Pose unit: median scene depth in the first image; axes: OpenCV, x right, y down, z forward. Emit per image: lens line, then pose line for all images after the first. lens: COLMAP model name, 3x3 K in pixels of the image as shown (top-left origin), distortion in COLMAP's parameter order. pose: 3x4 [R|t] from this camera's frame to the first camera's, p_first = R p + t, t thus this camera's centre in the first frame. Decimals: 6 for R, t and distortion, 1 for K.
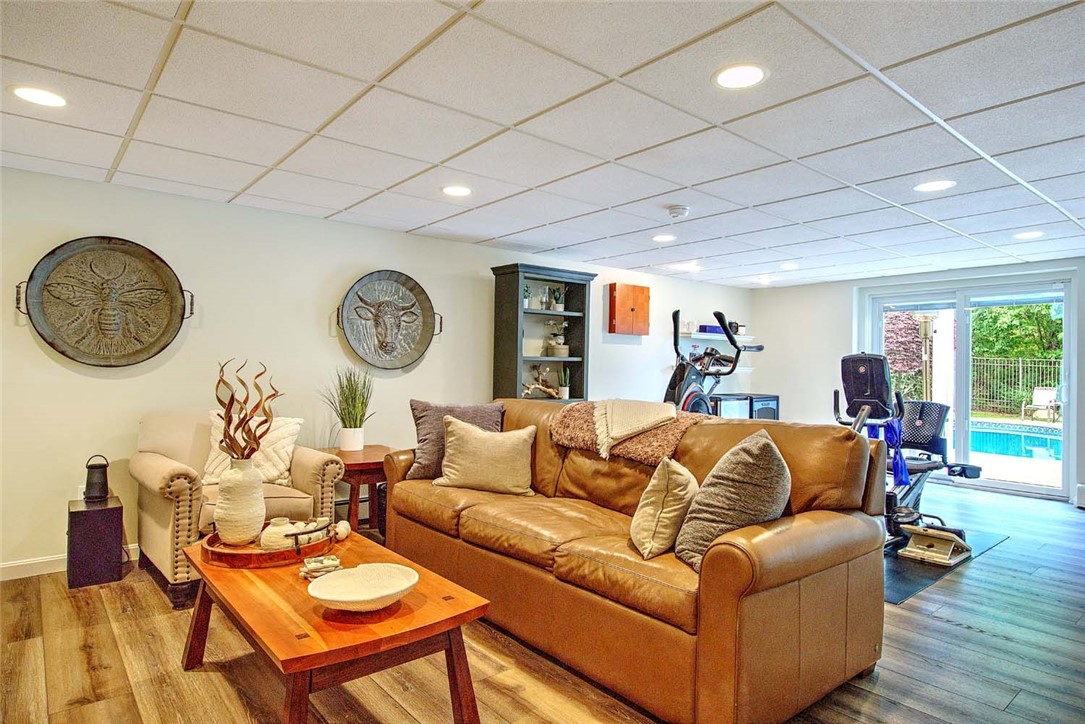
lens RADIAL K [[617.2, 0, 548.4], [0, 617.2, 363.4], [0, 0, 1]] dist [0.004470, -0.002524]
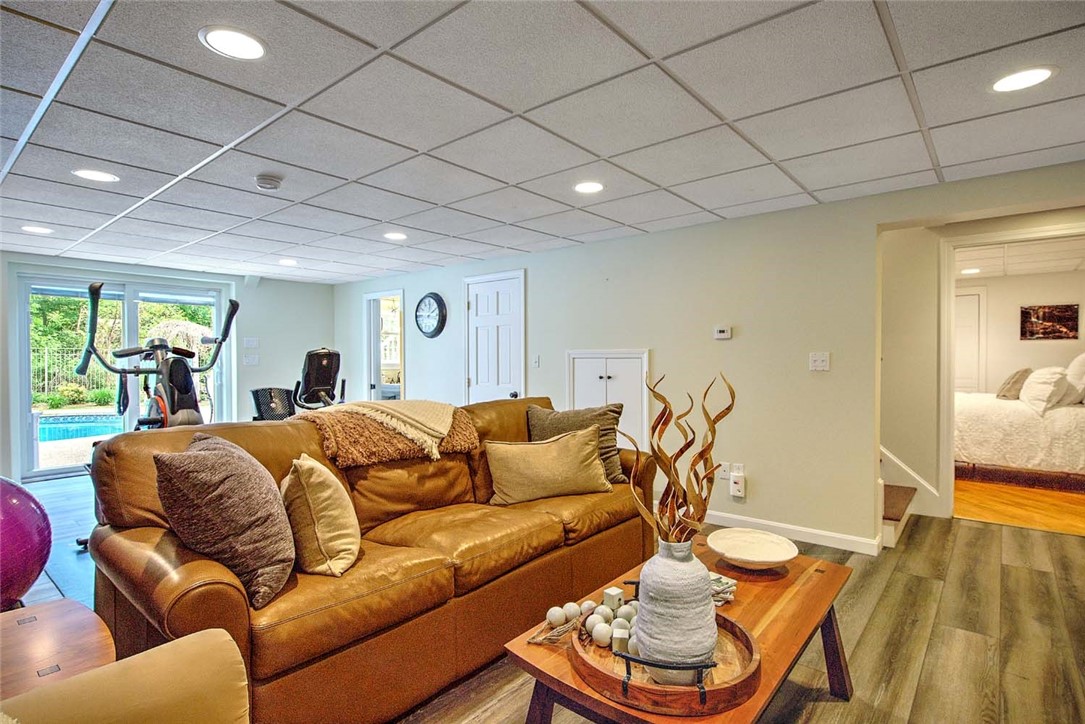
lens RADIAL K [[547.6, 0, 544.1], [0, 547.6, 348.4], [0, 0, 1]] dist [0.000815, 0.000025]
pose [[-0.170444, 0.001658, 0.985366, -0.816106], [-0.006065, 0.999978, -0.002732, -0.022249], [-0.985349, -0.006441, -0.170430, 0.994733]]
